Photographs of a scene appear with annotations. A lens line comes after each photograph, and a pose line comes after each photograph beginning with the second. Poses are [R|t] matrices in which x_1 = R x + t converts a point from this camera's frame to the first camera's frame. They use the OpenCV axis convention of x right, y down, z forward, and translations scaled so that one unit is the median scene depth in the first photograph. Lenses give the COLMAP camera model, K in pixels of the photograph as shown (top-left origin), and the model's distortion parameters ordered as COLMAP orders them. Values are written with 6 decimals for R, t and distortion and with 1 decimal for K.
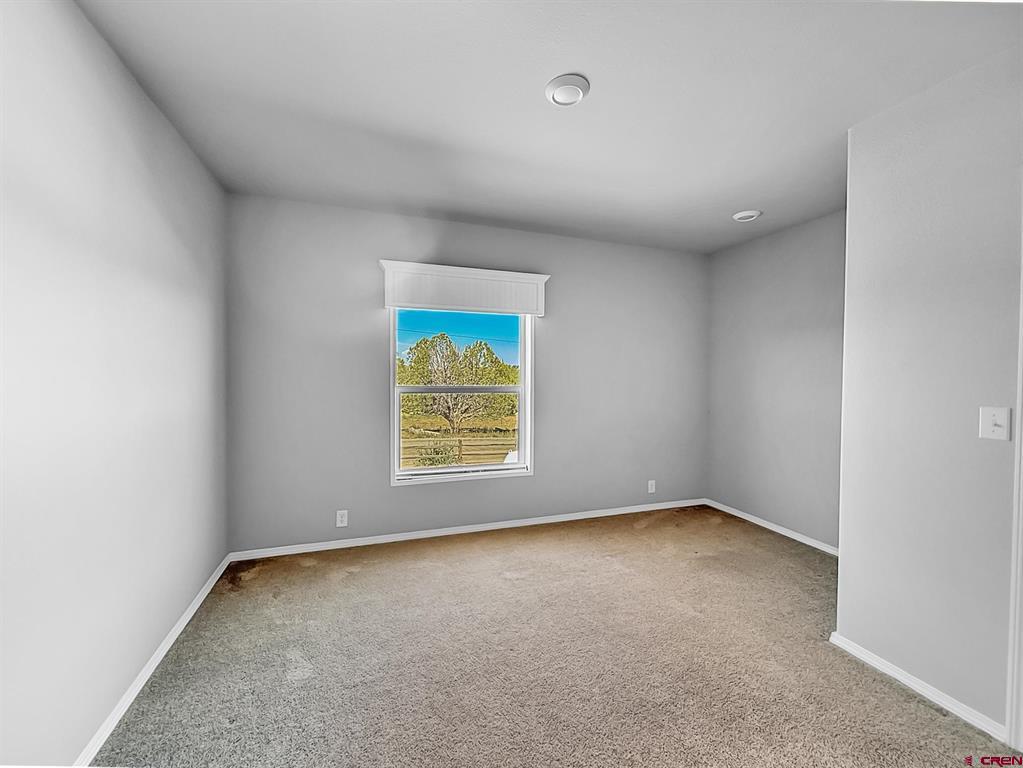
lens RADIAL K [[415.4, 0, 514.2], [0, 415.4, 381.8], [0, 0, 1]] dist [0.001118, 0.000160]
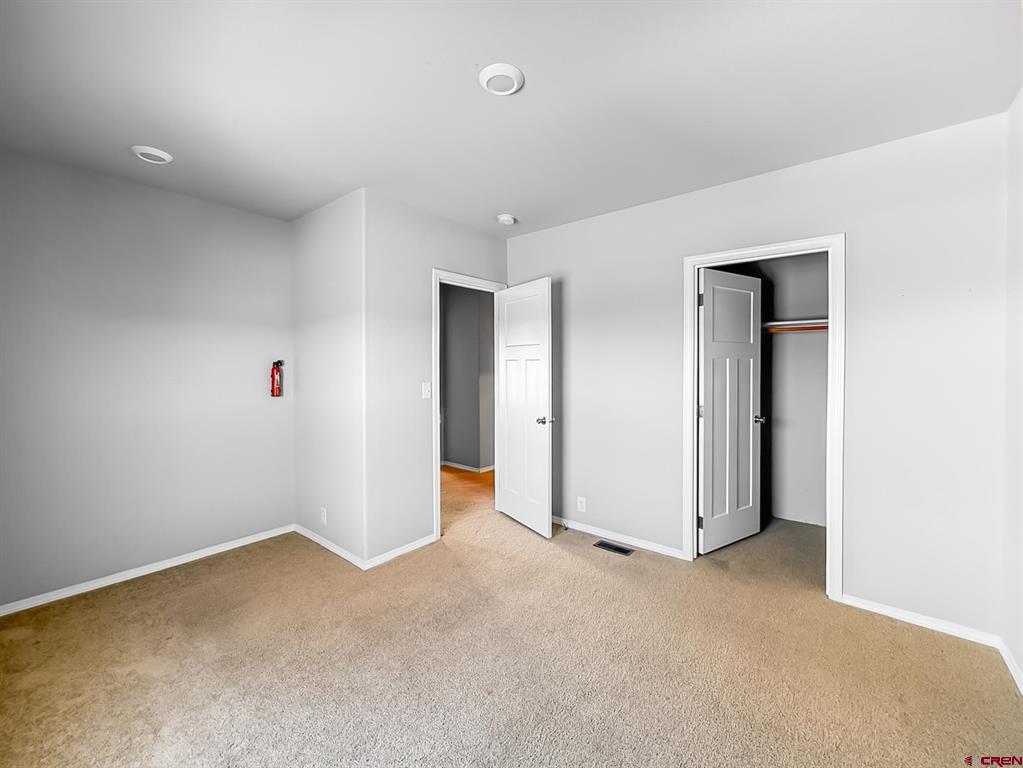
lens RADIAL K [[415.4, 0, 513.1], [0, 415.4, 380.3], [0, 0, 1]] dist [0.001118, 0.000160]
pose [[-0.519701, -0.026231, 0.853946, -0.406893], [0.029023, 0.998410, 0.048331, -0.018228], [-0.853855, 0.049902, -0.518113, 0.854955]]
